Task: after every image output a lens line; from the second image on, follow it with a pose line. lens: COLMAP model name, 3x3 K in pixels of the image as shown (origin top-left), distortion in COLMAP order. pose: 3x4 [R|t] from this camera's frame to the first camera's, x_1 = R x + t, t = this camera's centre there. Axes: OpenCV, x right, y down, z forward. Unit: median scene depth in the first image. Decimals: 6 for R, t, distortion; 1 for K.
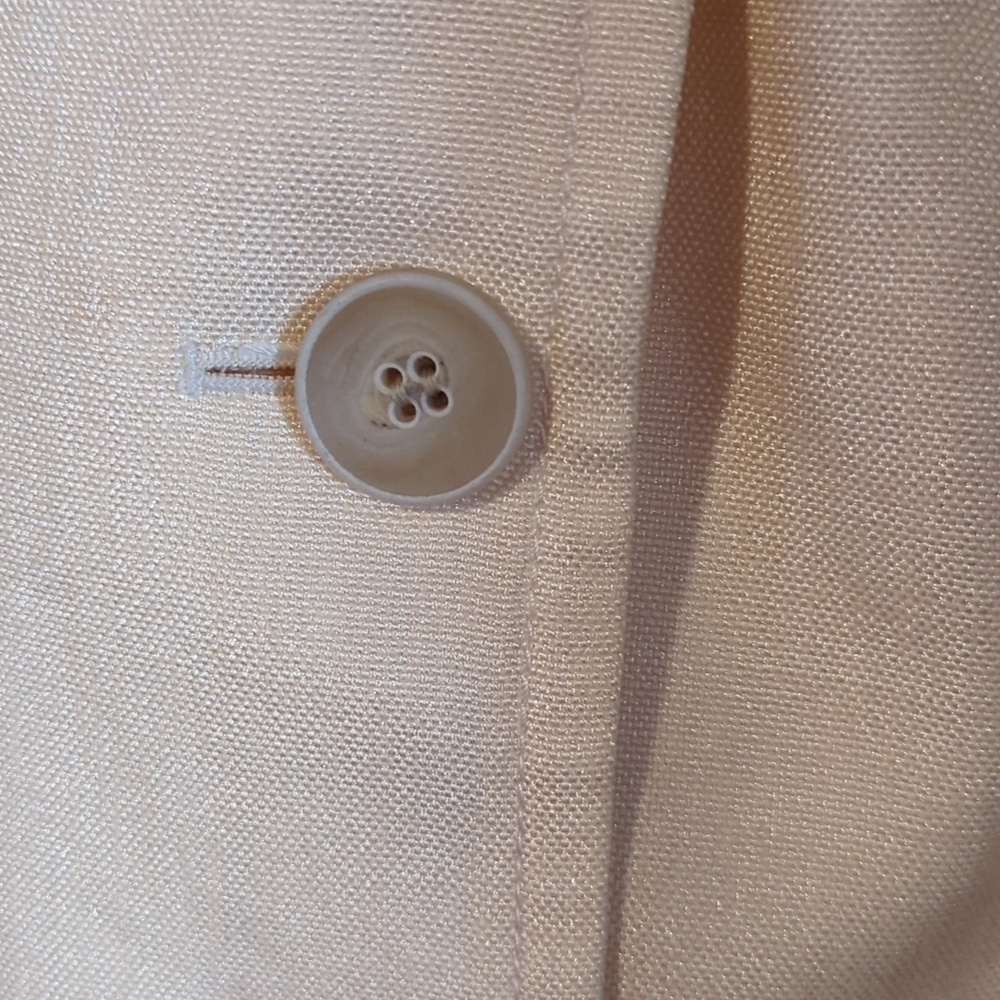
lens RADIAL K [[1621.0, 0, 502.7], [0, 1621.0, 495.3], [0, 0, 1]] dist [0.047867, 0.000000]
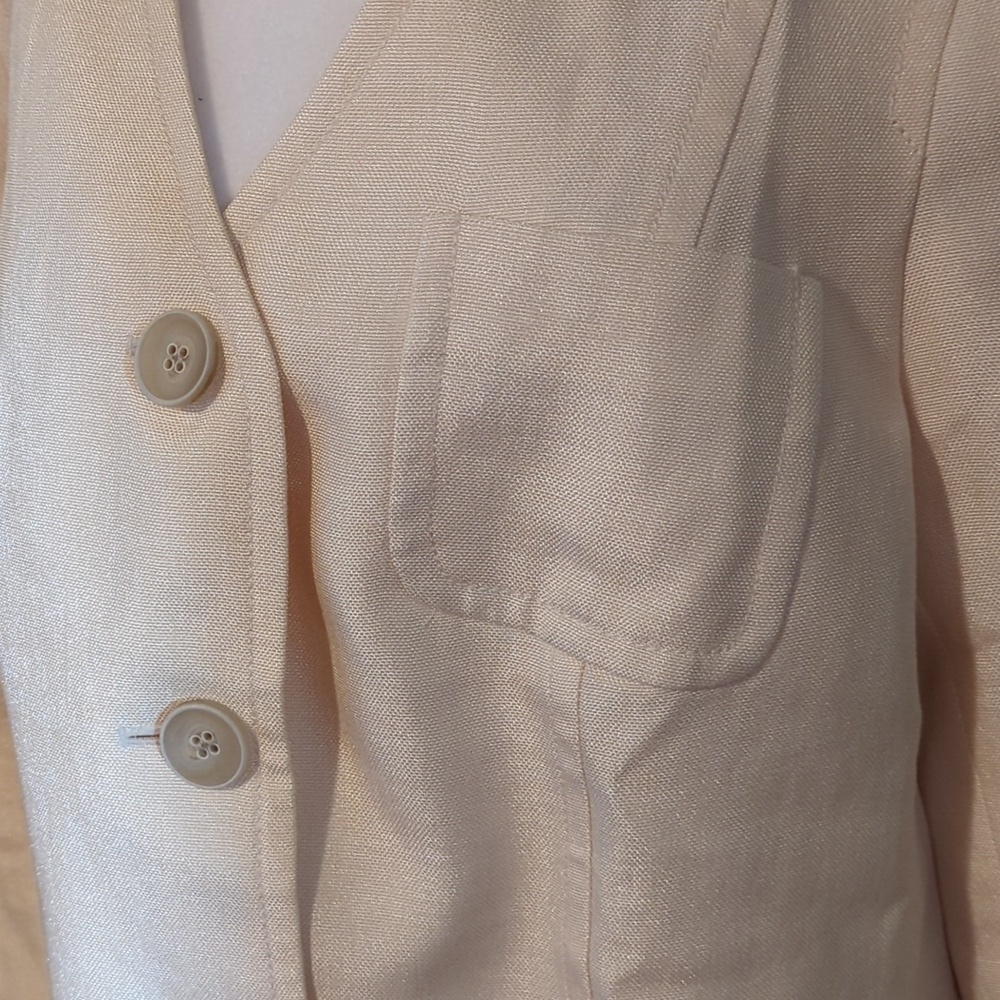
lens RADIAL K [[1621.0, 0, 499.5], [0, 1621.0, 489.7], [0, 0, 1]] dist [0.047867, 0.000000]
pose [[0.990520, -0.056804, -0.125072, 0.737168], [0.056020, 0.998382, -0.009778, -0.410491], [0.125425, 0.002679, 0.992100, -1.456210]]
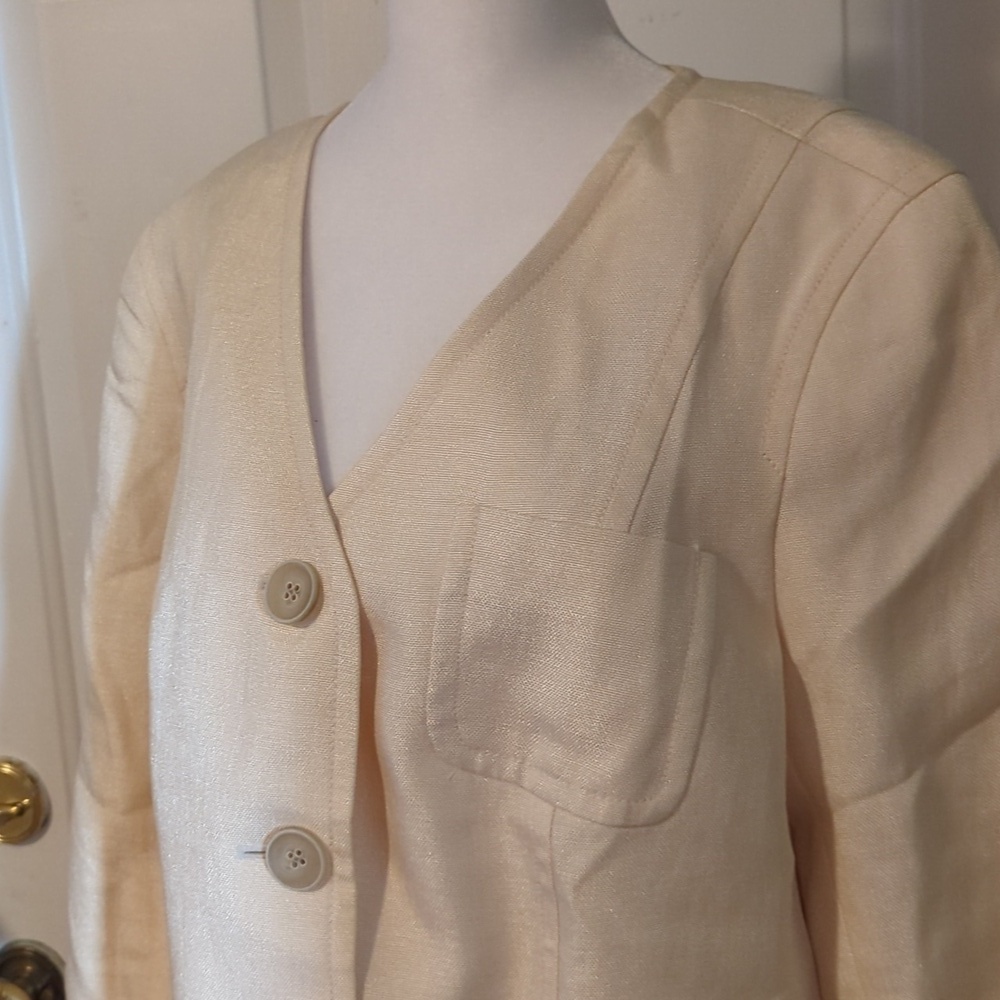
lens RADIAL K [[1621.0, 0, 508.4], [0, 1621.0, 501.4], [0, 0, 1]] dist [0.047867, 0.000000]
pose [[0.985073, -0.044390, -0.166312, 1.058499], [0.021013, 0.989961, -0.139767, -0.339736], [0.170847, 0.134186, 0.976117, -2.600264]]
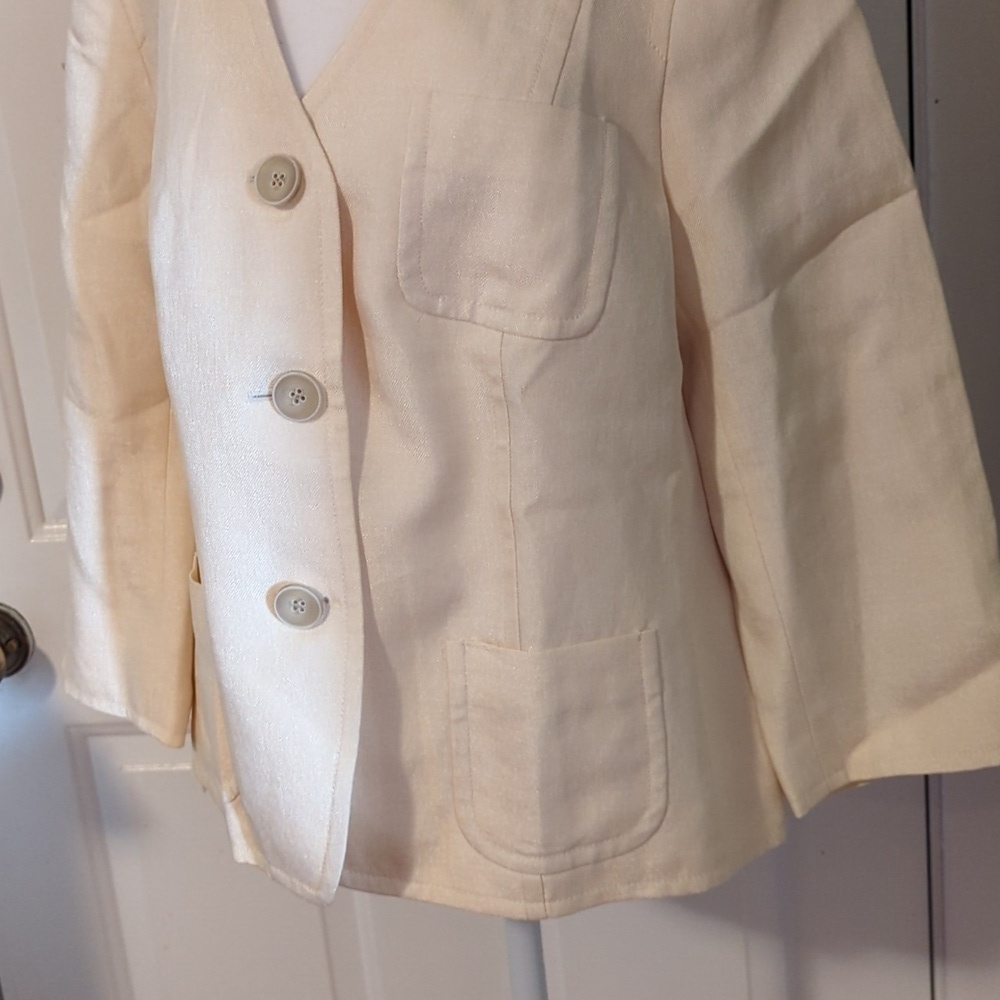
lens RADIAL K [[1621.0, 0, 498.8], [0, 1621.0, 509.0], [0, 0, 1]] dist [0.047867, 0.000000]
pose [[0.993801, -0.095050, -0.057658, 0.750845], [0.094480, 0.995448, -0.012551, 0.366324], [0.058589, 0.007025, 0.998257, -3.582010]]
